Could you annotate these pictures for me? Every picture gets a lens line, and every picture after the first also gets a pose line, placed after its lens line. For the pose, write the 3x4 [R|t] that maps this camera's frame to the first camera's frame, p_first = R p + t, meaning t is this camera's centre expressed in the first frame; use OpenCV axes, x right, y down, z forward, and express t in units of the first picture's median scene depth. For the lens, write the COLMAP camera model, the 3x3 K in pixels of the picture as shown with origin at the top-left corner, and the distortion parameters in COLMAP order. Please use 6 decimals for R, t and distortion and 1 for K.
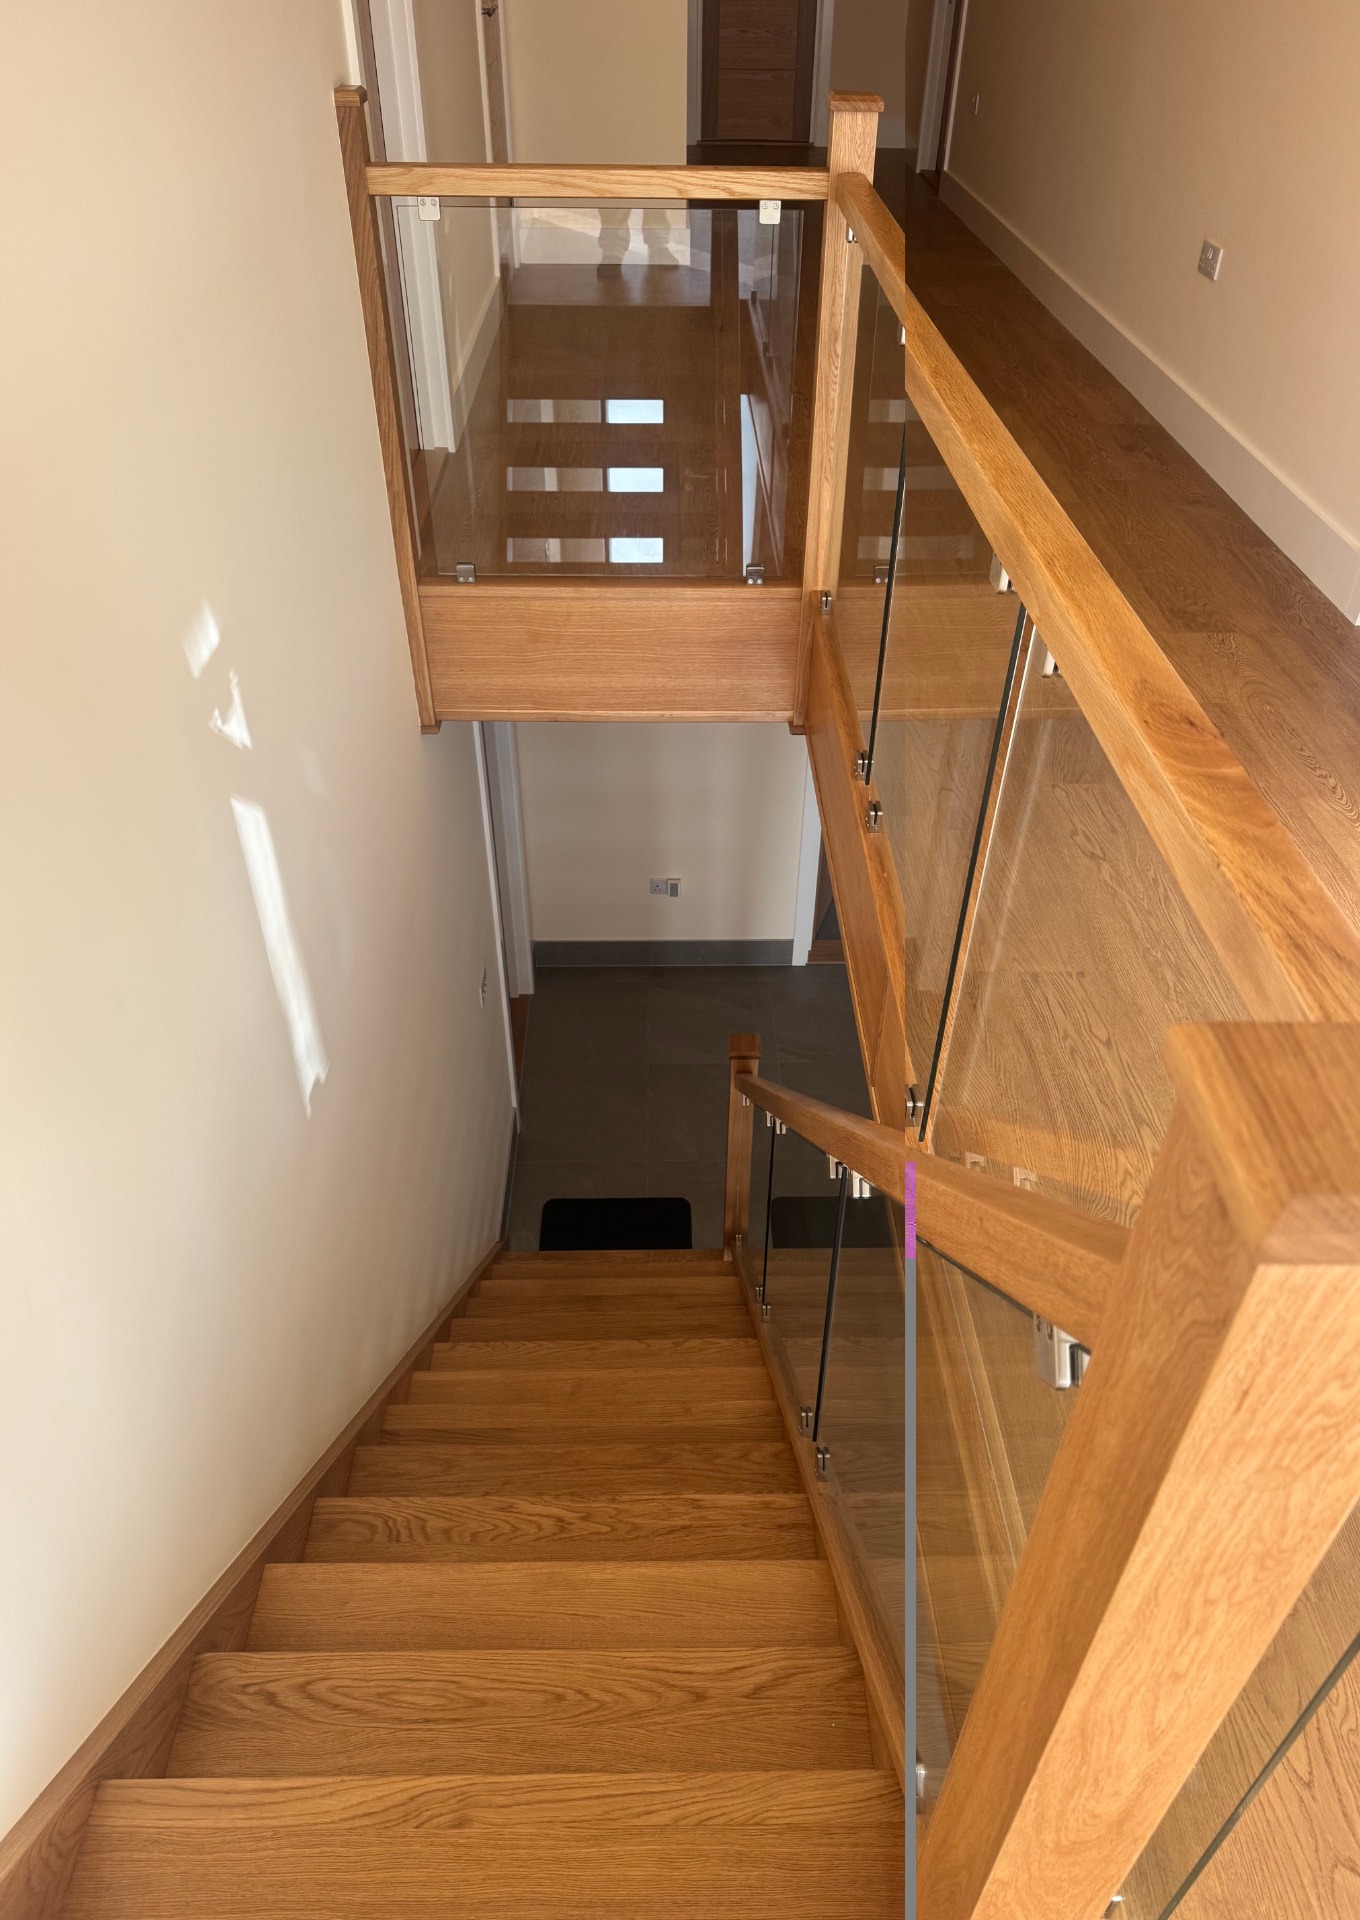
lens RADIAL K [[1319.0, 0, 681.3], [0, 1319.0, 969.2], [0, 0, 1]] dist [0.007933, -0.009068]
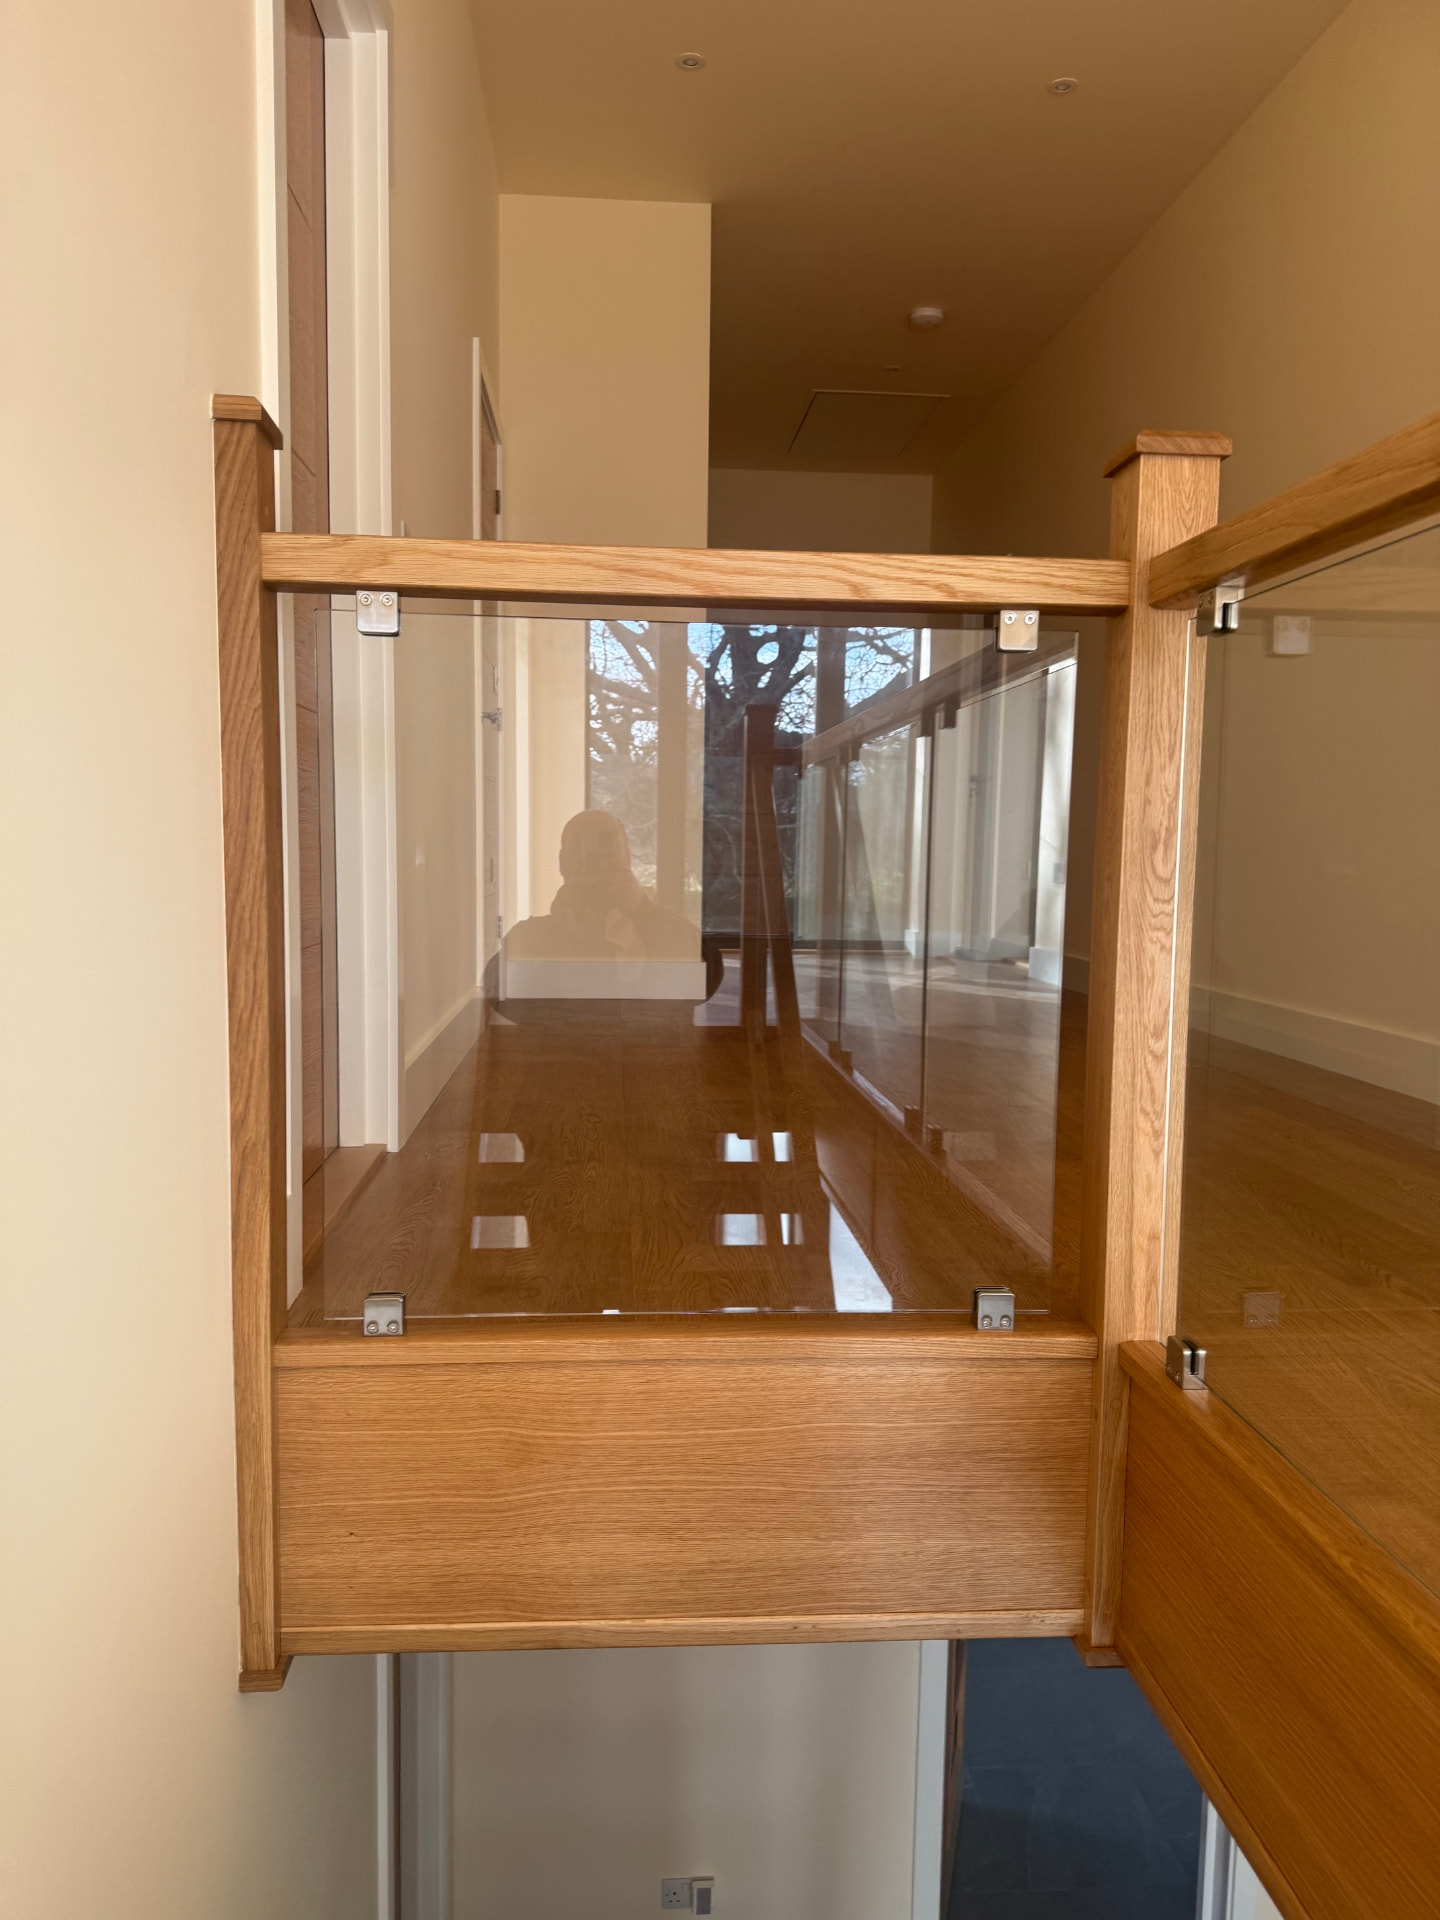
lens RADIAL K [[1341.5, 0, 731.8], [0, 1341.5, 969.2], [0, 0, 1]] dist [0.041211, -0.025597]
pose [[0.997556, 0.004552, 0.069726, -0.071942], [0.035213, 0.829153, -0.557912, -0.127563], [-0.060354, 0.559003, 0.826966, 0.516797]]
